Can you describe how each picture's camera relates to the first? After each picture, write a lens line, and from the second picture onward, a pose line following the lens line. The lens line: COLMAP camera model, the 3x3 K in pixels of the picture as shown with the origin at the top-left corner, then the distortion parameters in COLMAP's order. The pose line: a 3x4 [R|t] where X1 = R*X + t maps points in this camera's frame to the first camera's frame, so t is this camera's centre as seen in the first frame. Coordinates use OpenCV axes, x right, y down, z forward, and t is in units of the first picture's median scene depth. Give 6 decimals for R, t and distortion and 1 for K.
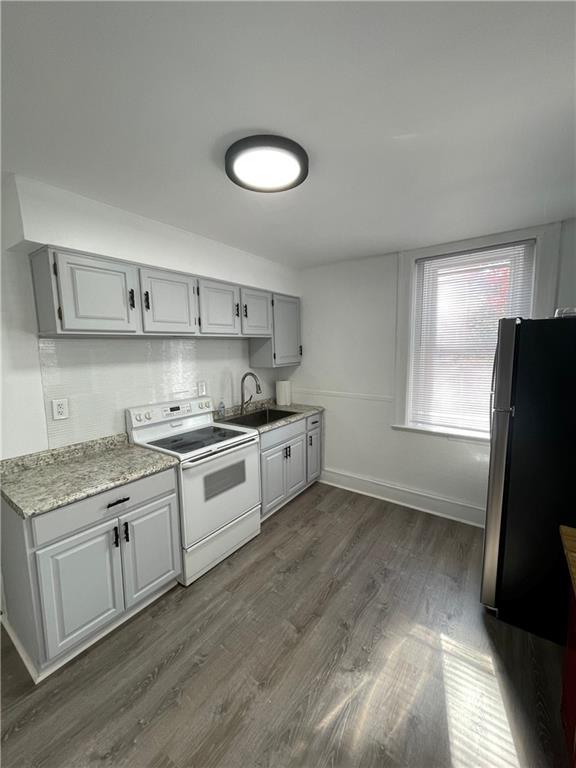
lens RADIAL K [[310.0, 0, 288.1], [0, 310.0, 384.5], [0, 0, 1]] dist [0.001124, -0.000751]
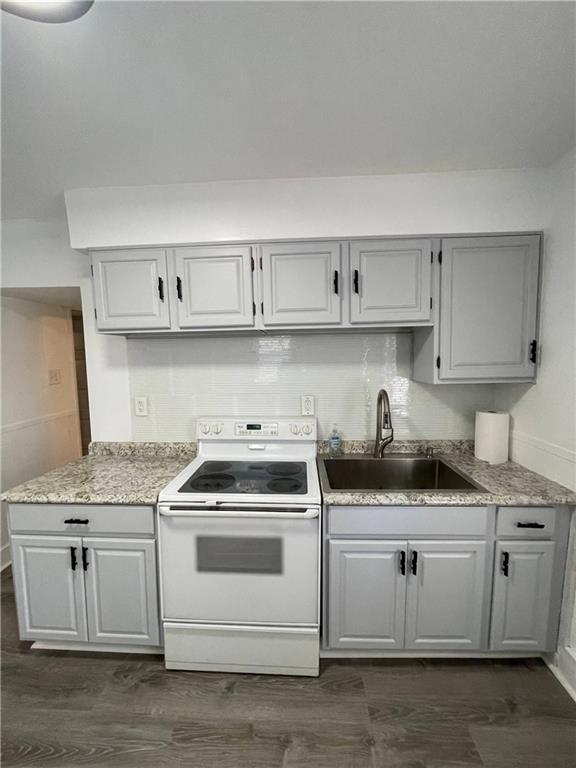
lens RADIAL K [[310.0, 0, 288.7], [0, 310.0, 384.2], [0, 0, 1]] dist [0.001124, -0.000751]
pose [[0.543703, 0.090723, -0.834360, 0.322092], [-0.095047, 0.994401, 0.046188, -0.072114], [0.833878, 0.054190, 0.549282, 0.662919]]
